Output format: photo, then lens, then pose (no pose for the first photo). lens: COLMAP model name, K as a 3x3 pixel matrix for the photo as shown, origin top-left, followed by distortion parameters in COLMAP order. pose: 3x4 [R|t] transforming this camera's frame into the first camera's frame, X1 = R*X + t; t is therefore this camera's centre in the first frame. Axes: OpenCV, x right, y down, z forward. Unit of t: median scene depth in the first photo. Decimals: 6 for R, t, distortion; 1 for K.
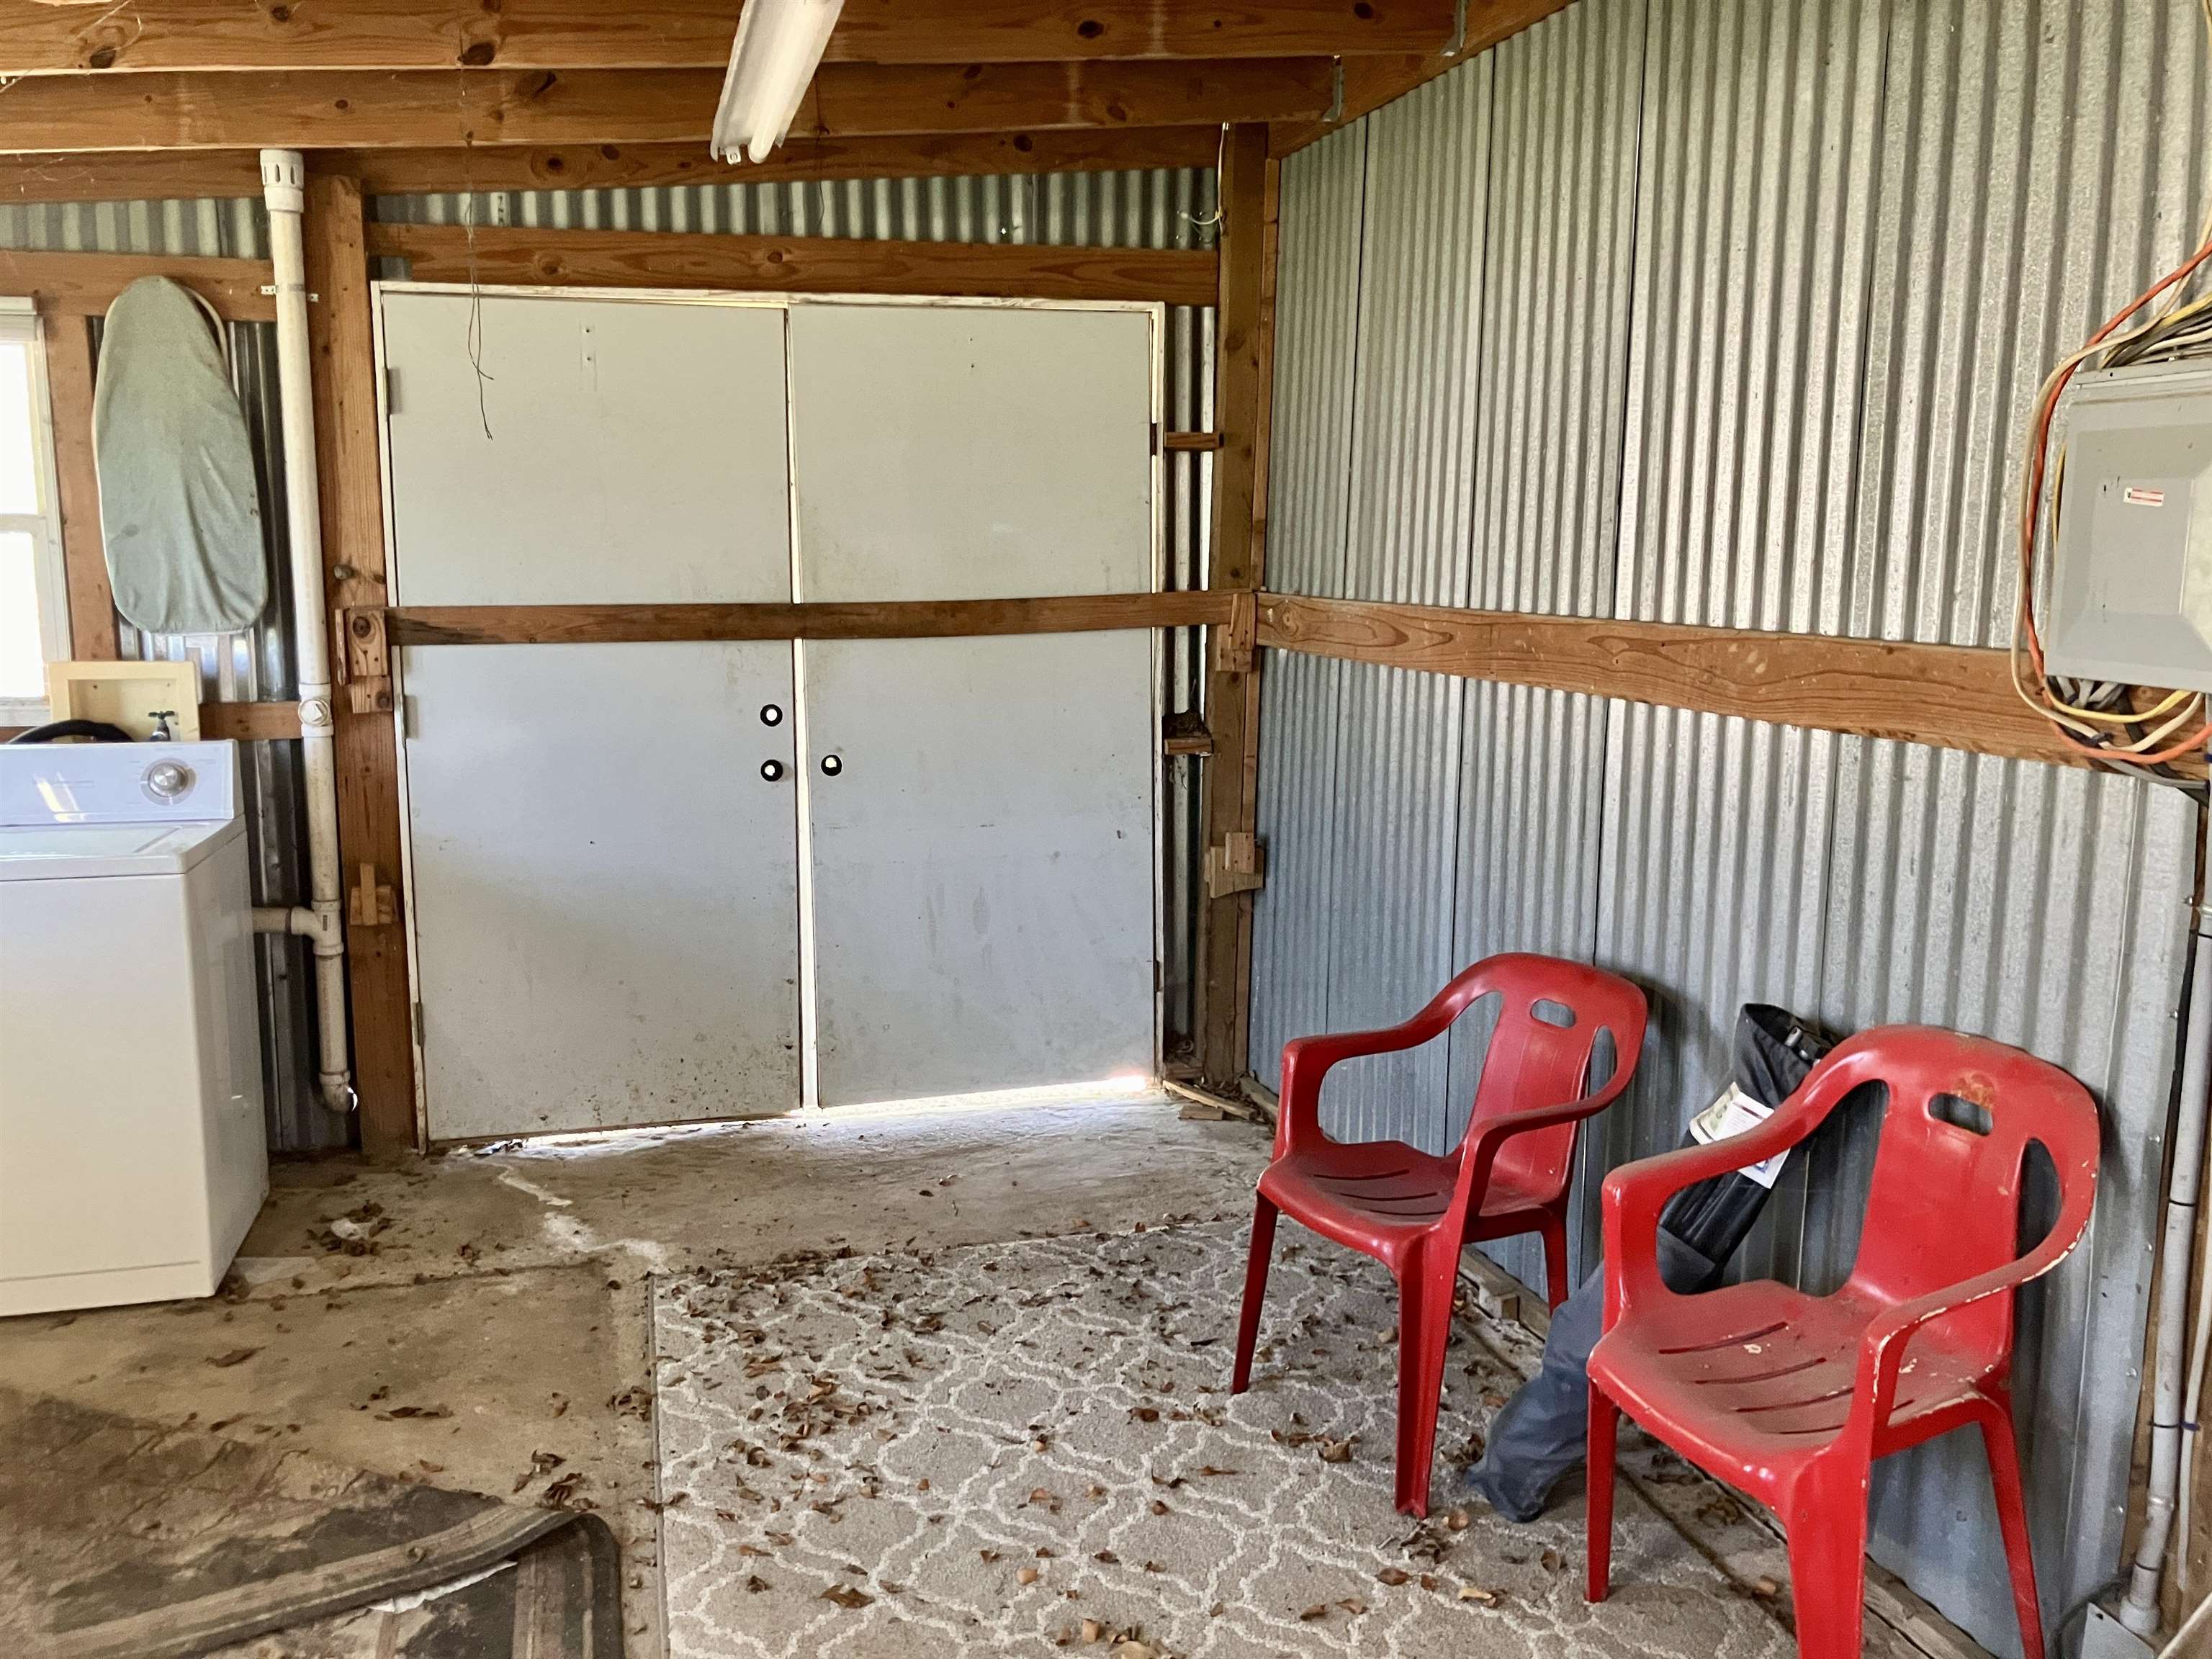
lens RADIAL K [[1829.5, 0, 1106.0], [0, 1829.5, 829.5], [0, 0, 1]] dist [0.003488, 0.010014]
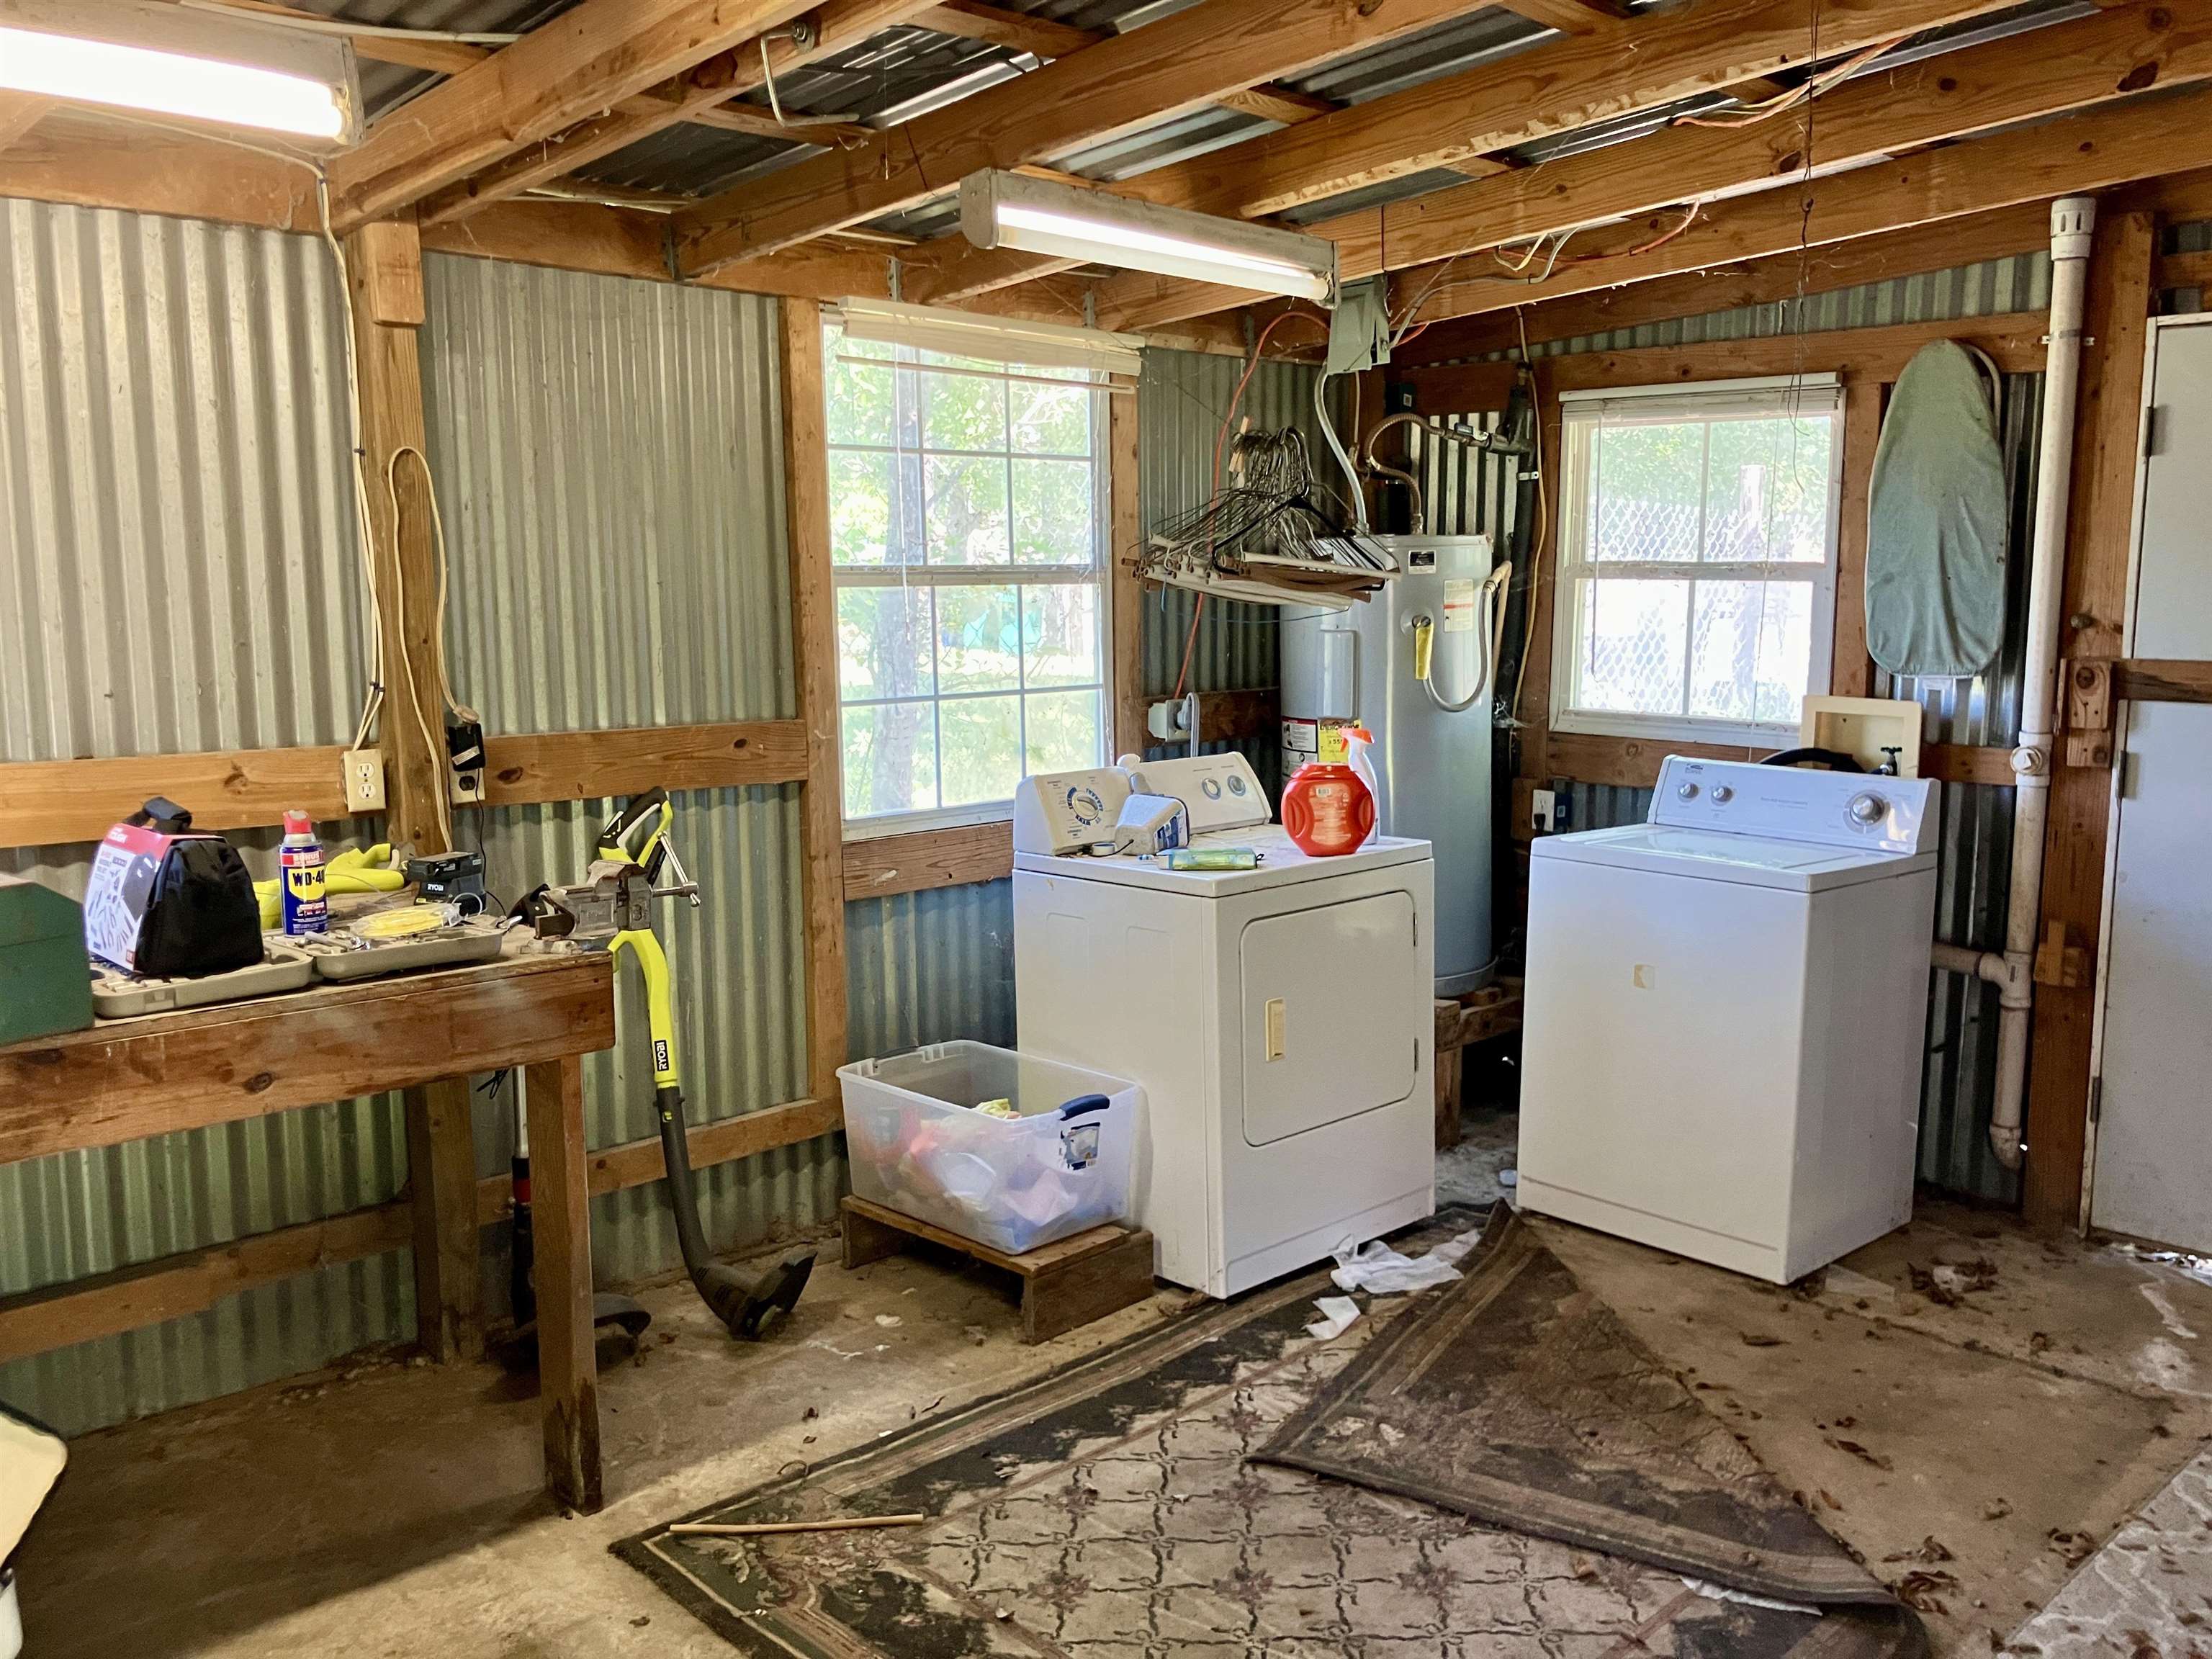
lens RADIAL K [[1844.4, 0, 1104.2], [0, 1844.4, 811.5], [0, 0, 1]] dist [0.011235, 0.000931]
pose [[0.481165, 0.115867, -0.868939, 0.204167], [-0.145957, 0.987980, 0.050918, -0.015489], [0.864394, 0.102328, 0.492293, 0.080805]]
